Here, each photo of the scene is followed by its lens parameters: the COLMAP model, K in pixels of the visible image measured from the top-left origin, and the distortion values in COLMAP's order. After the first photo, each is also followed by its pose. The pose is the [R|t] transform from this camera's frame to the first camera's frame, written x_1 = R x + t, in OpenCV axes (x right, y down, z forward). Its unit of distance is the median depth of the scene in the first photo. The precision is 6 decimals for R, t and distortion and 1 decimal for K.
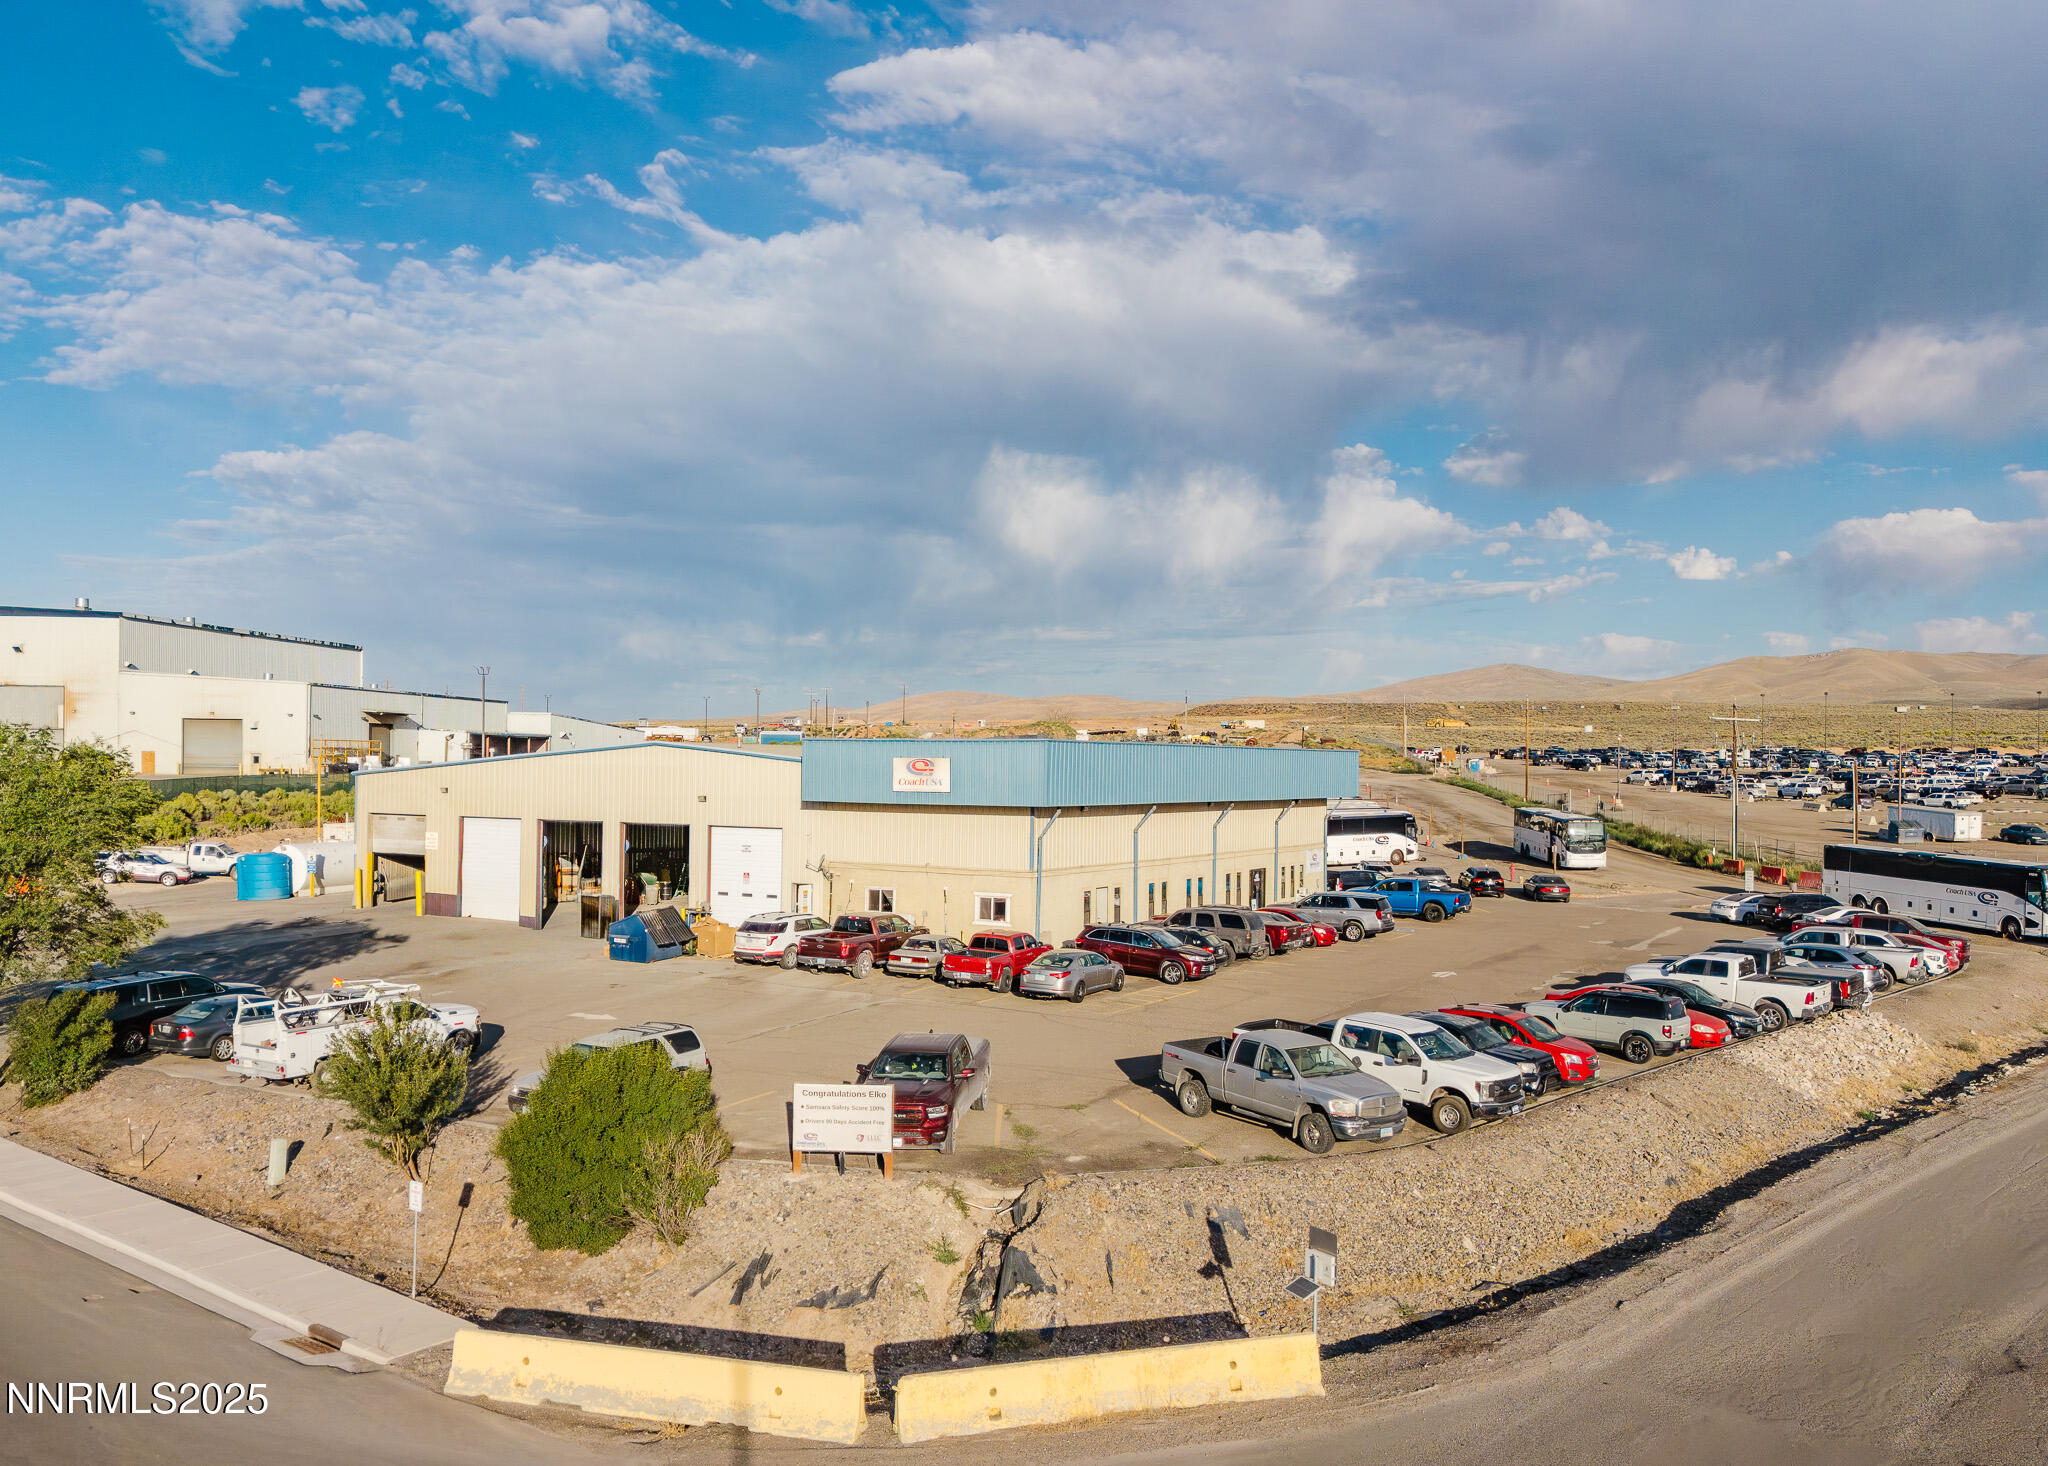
lens RADIAL K [[1716.4, 0, 1021.1], [0, 1716.4, 791.0], [0, 0, 1]] dist [0.135959, -0.230579]
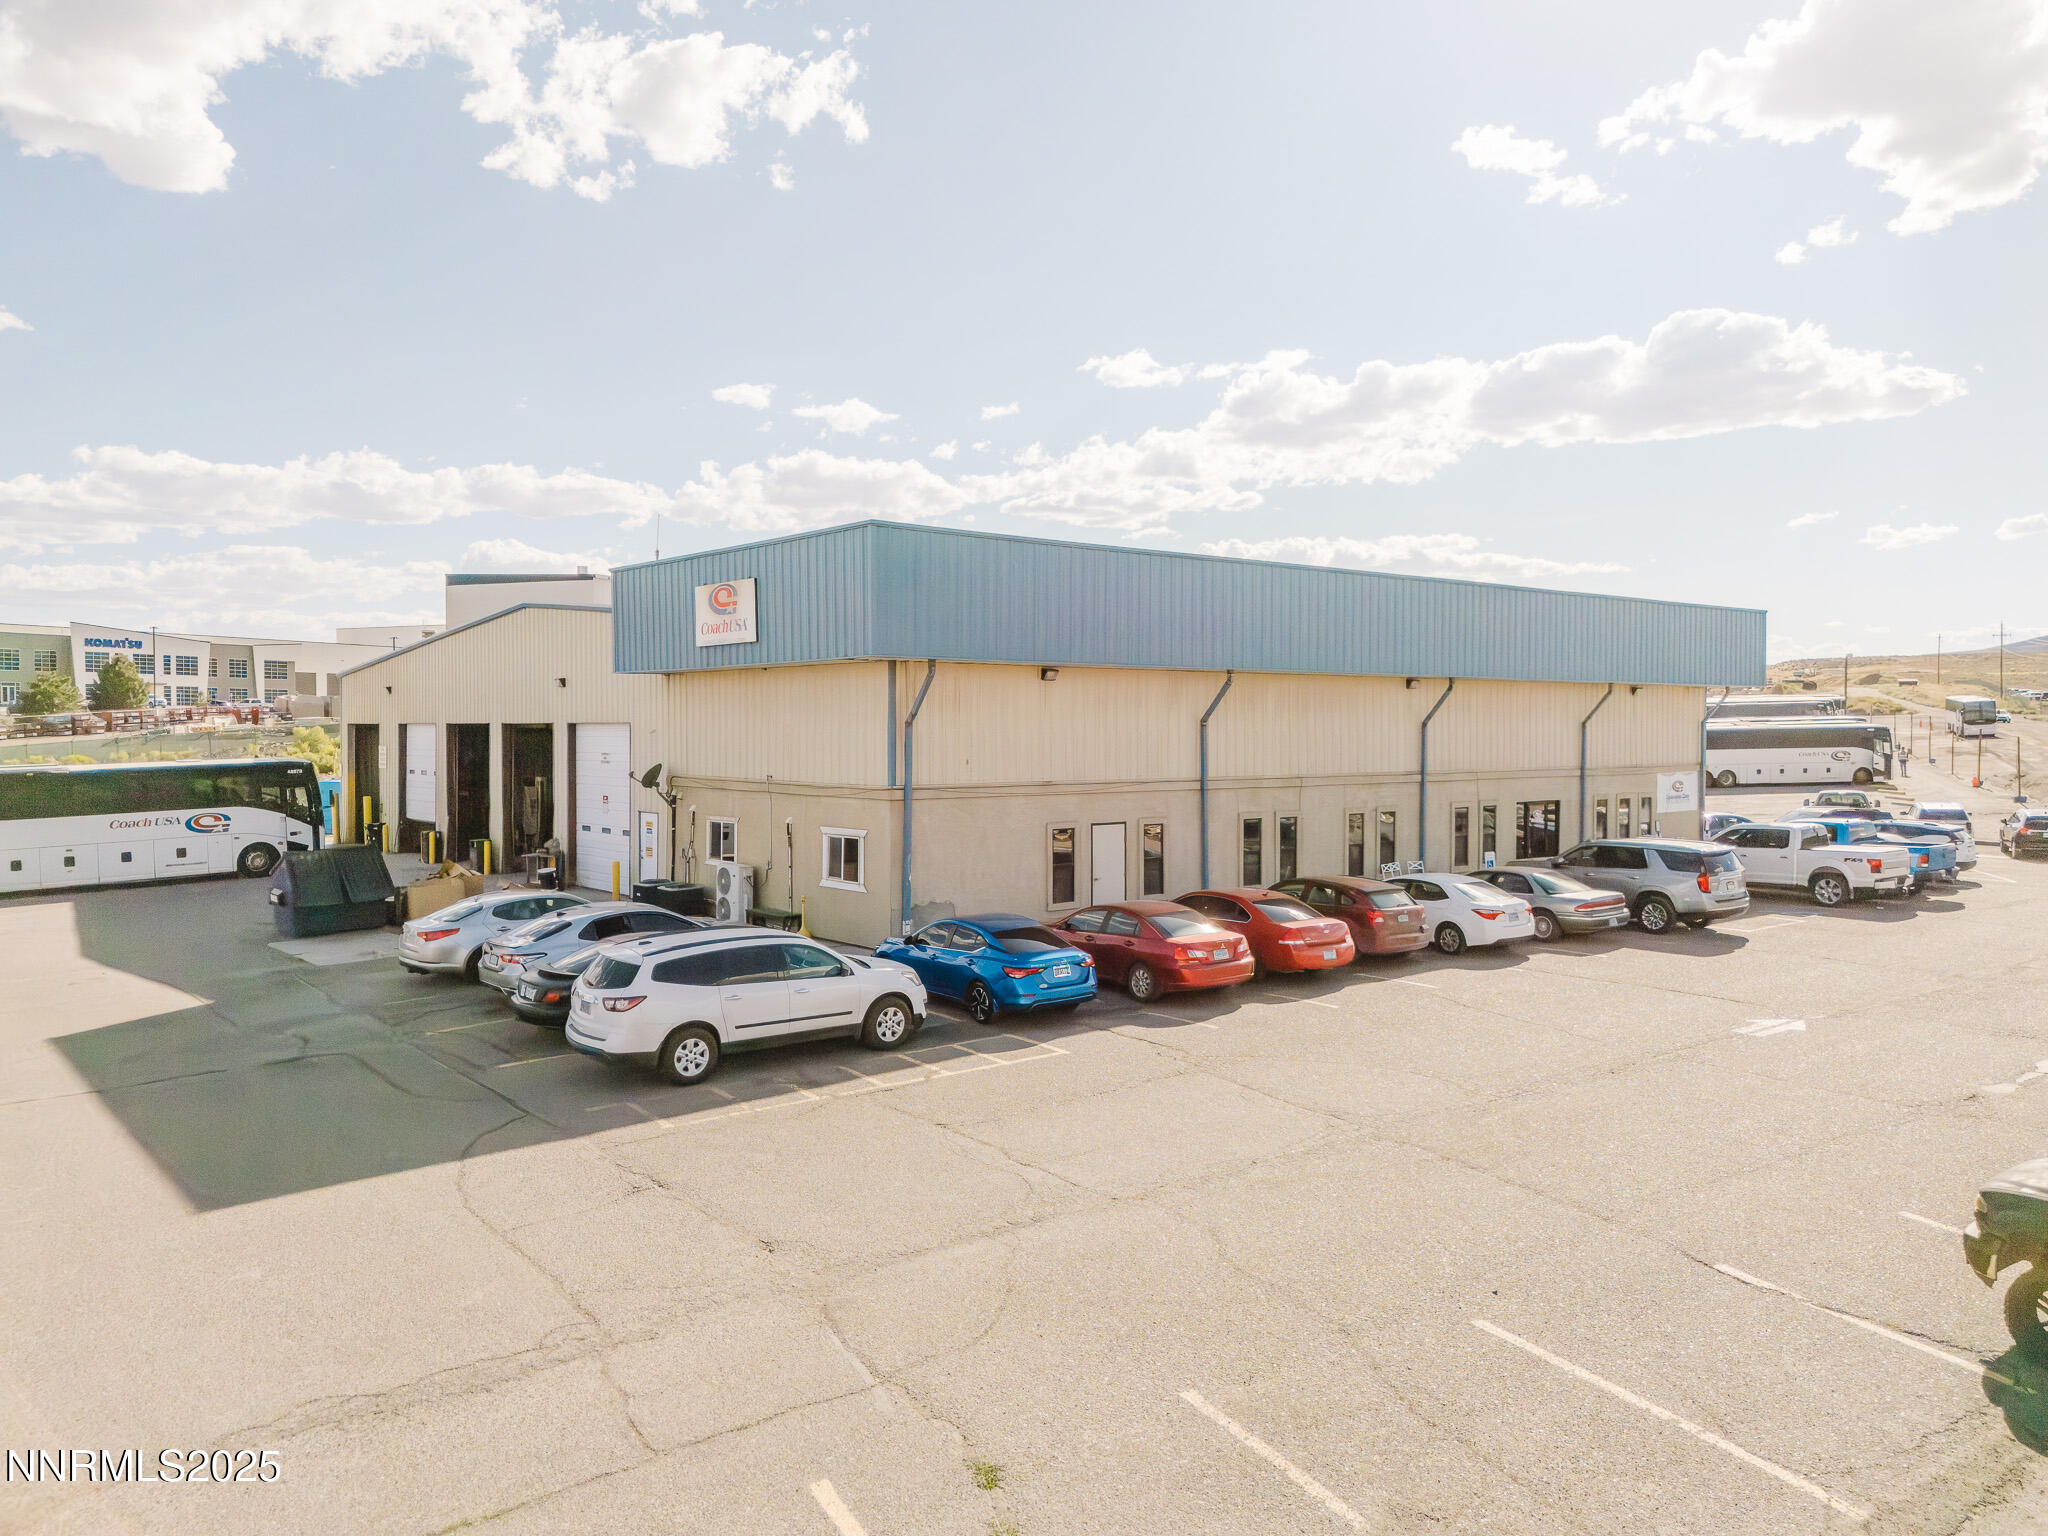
lens RADIAL K [[1505.6, 0, 1046.8], [0, 1505.6, 808.6], [0, 0, 1]] dist [0.031175, -0.001694]
pose [[0.936637, 0.005948, -0.350251, 0.178232], [0.006298, 0.999408, 0.033812, 0.032213], [0.350245, -0.033875, 0.936045, 0.503950]]
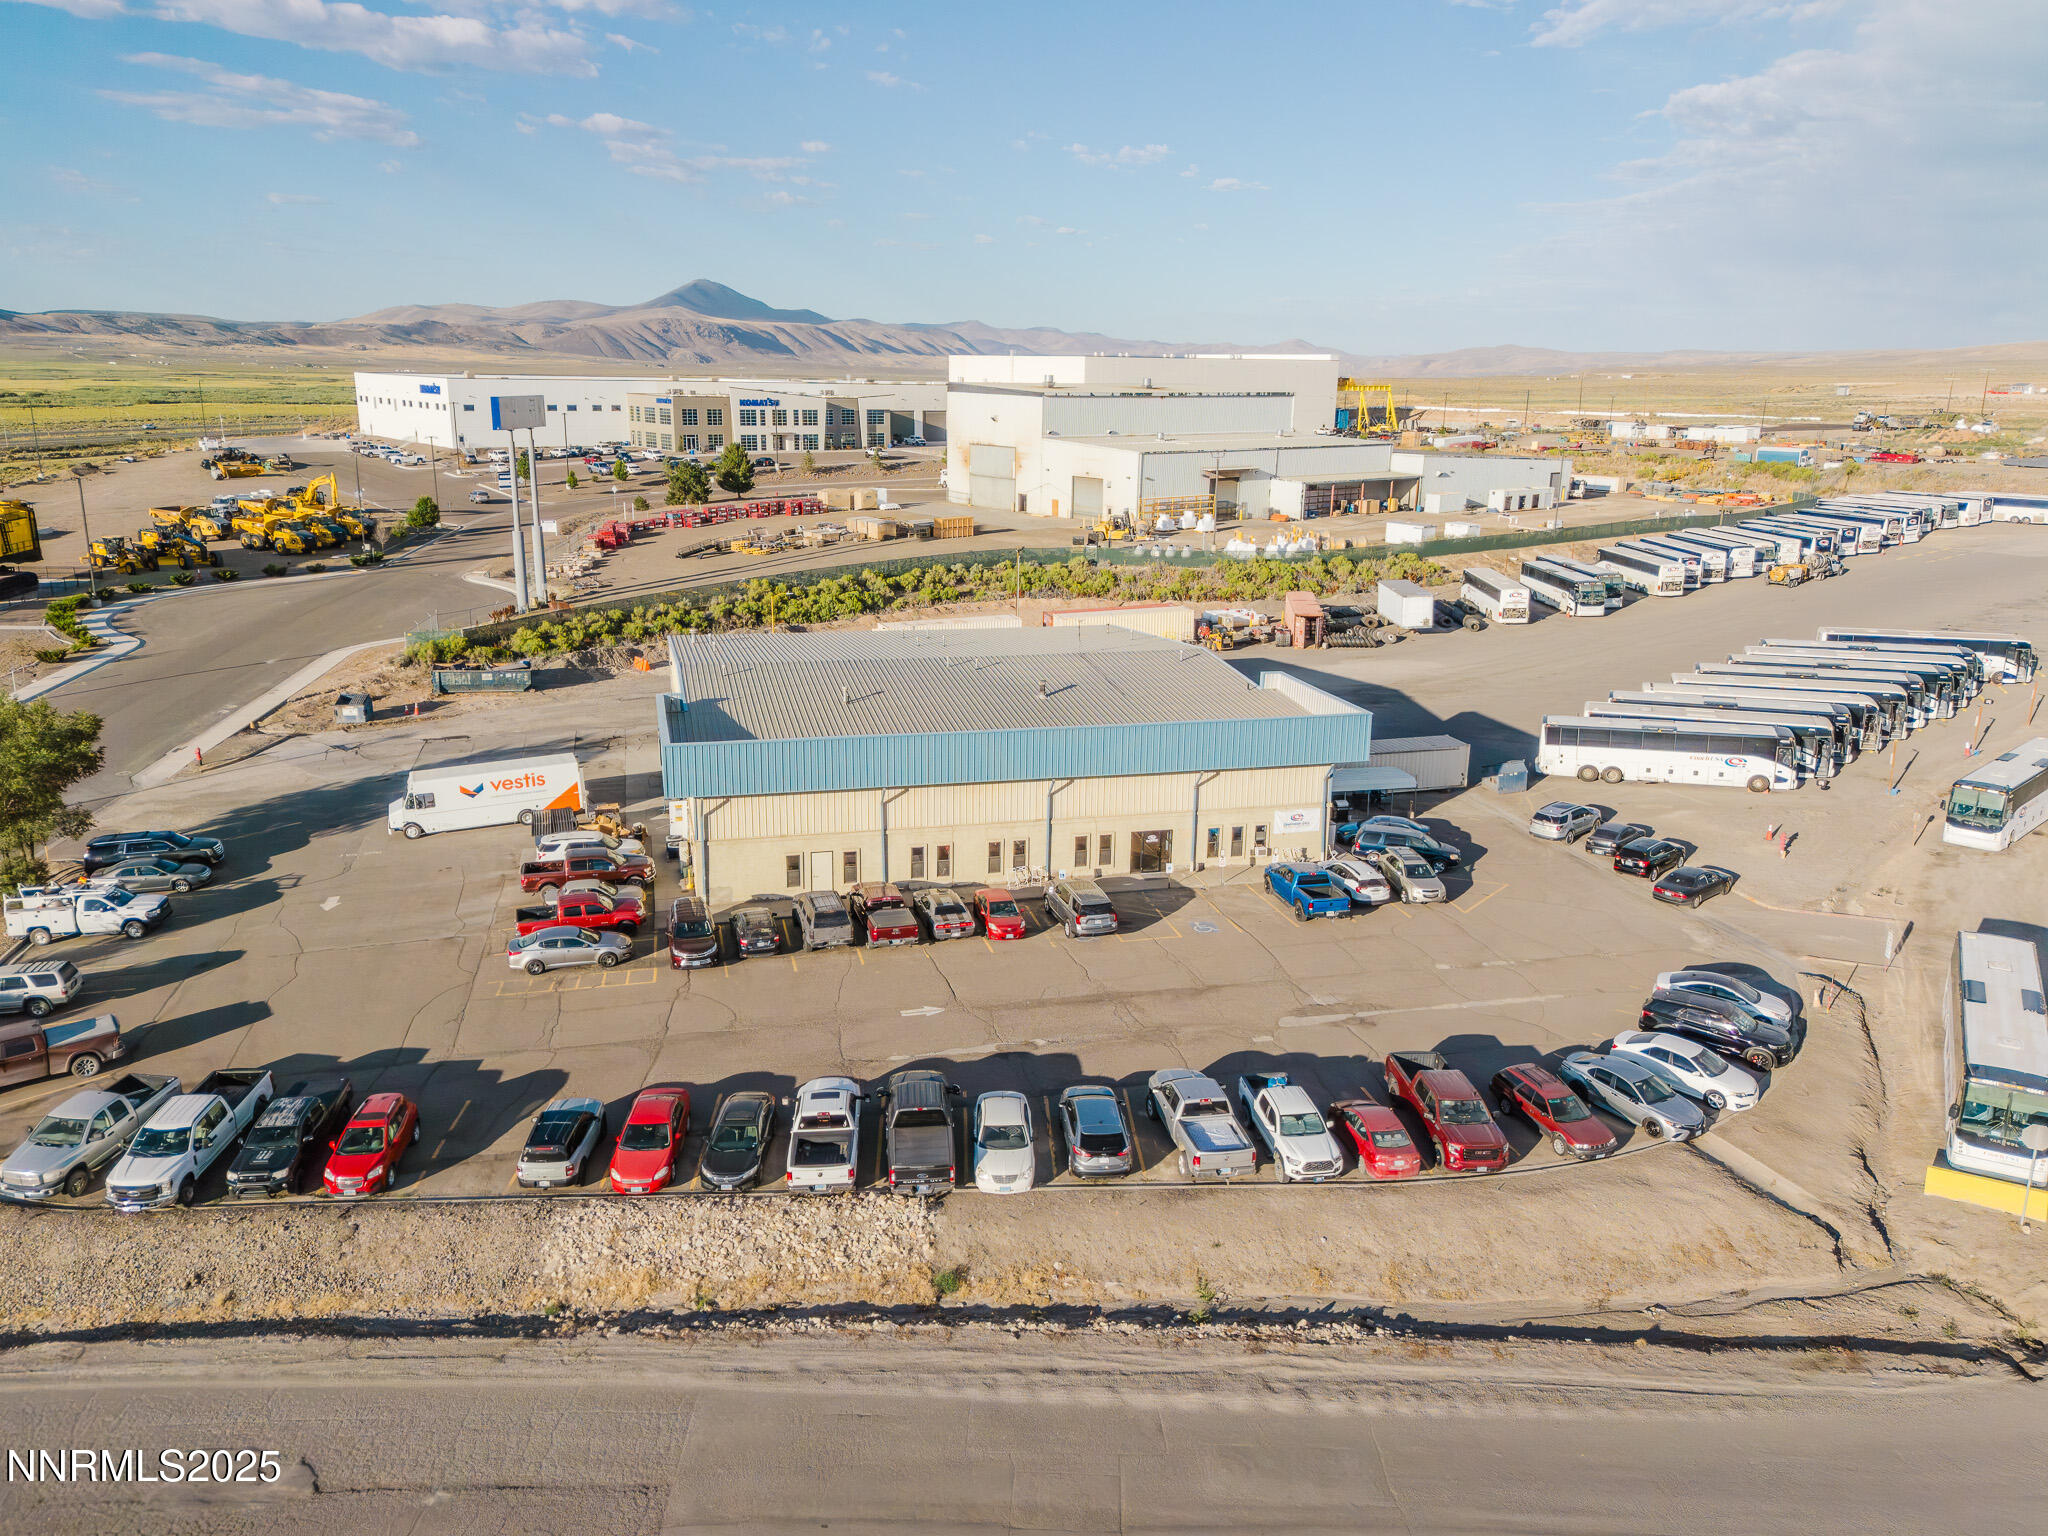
lens RADIAL K [[1511.5, 0, 1024.0], [0, 1511.5, 768.0], [0, 0, 1]] dist [0.051363, -0.055852]
pose [[0.693886, 0.179116, -0.697452, 0.778978], [-0.014620, 0.971874, 0.235046, -0.222283], [0.719936, -0.152898, 0.676989, 0.380575]]
